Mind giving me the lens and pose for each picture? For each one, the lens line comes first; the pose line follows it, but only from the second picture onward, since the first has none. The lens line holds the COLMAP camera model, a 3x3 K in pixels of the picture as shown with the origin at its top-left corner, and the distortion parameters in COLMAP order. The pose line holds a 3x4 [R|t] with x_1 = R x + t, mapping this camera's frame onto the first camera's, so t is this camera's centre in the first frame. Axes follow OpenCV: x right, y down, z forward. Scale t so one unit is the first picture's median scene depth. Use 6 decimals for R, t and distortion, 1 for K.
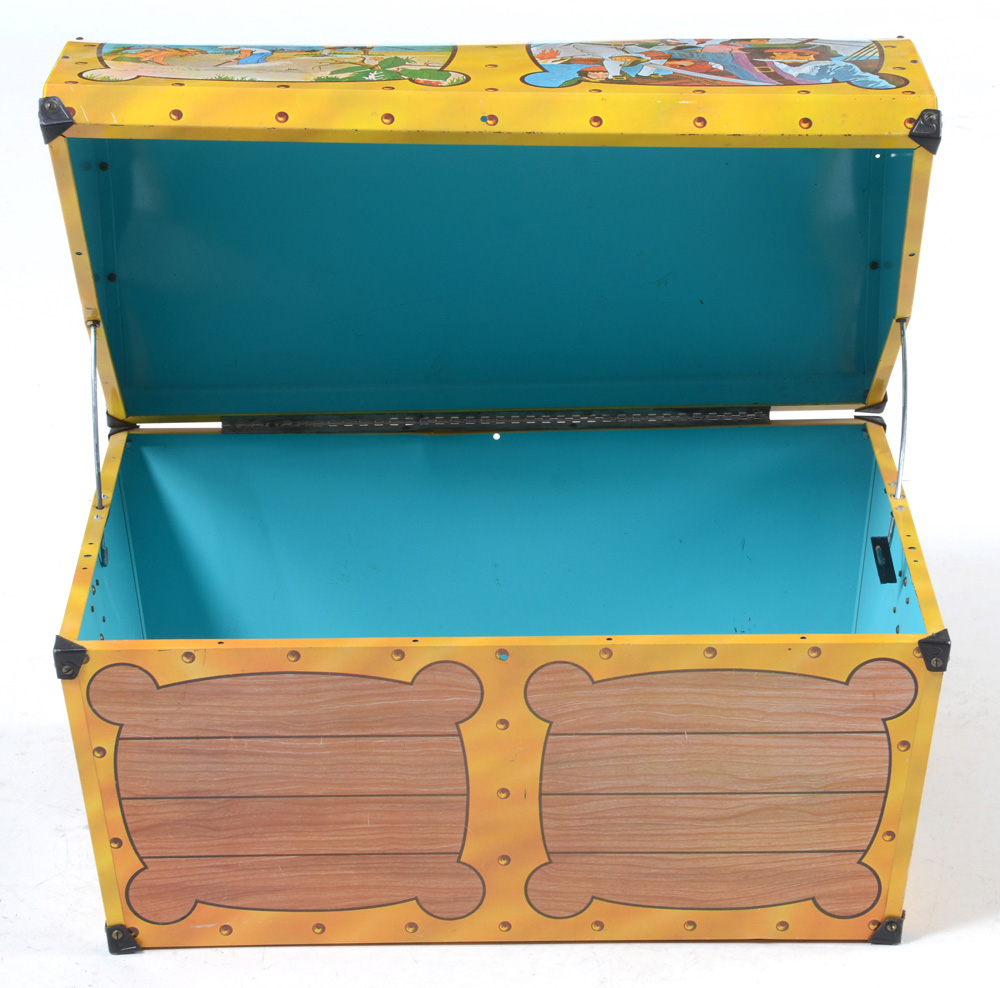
lens RADIAL K [[3645.3, 0, 500.0], [0, 3645.3, 494.0], [0, 0, 1]] dist [0.434624, 2.010690]
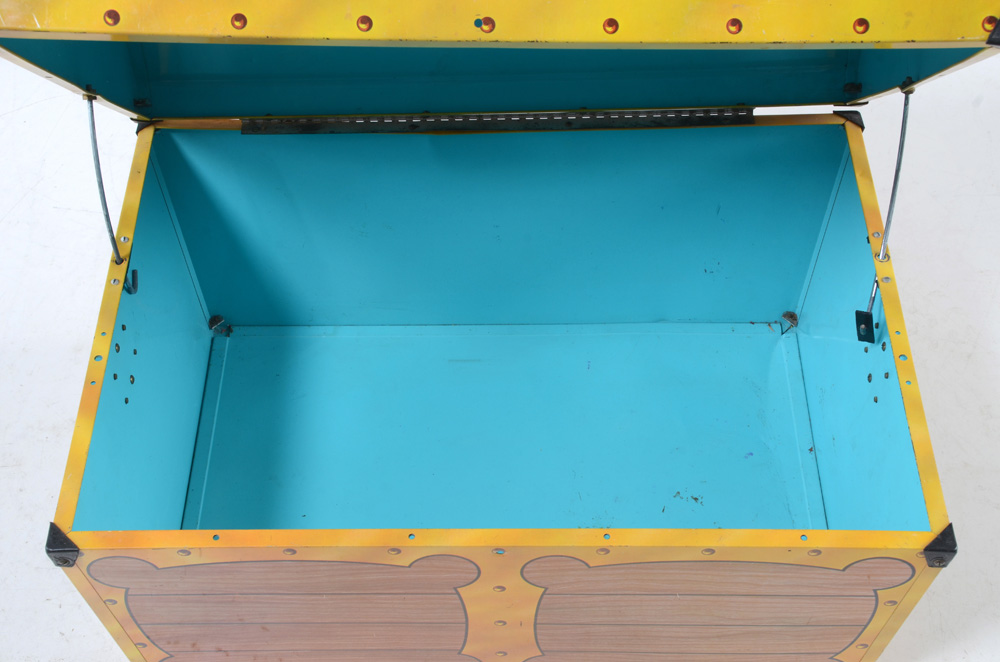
lens RADIAL K [[1605.2, 0, 486.0], [0, 1605.2, 336.0], [0, 0, 1]] dist [0.197277, 0.111627]
pose [[0.999892, 0.004921, -0.013852, 0.002912], [0.002049, 0.886460, 0.462801, -0.209796], [0.014557, -0.462779, 0.886354, 0.630721]]
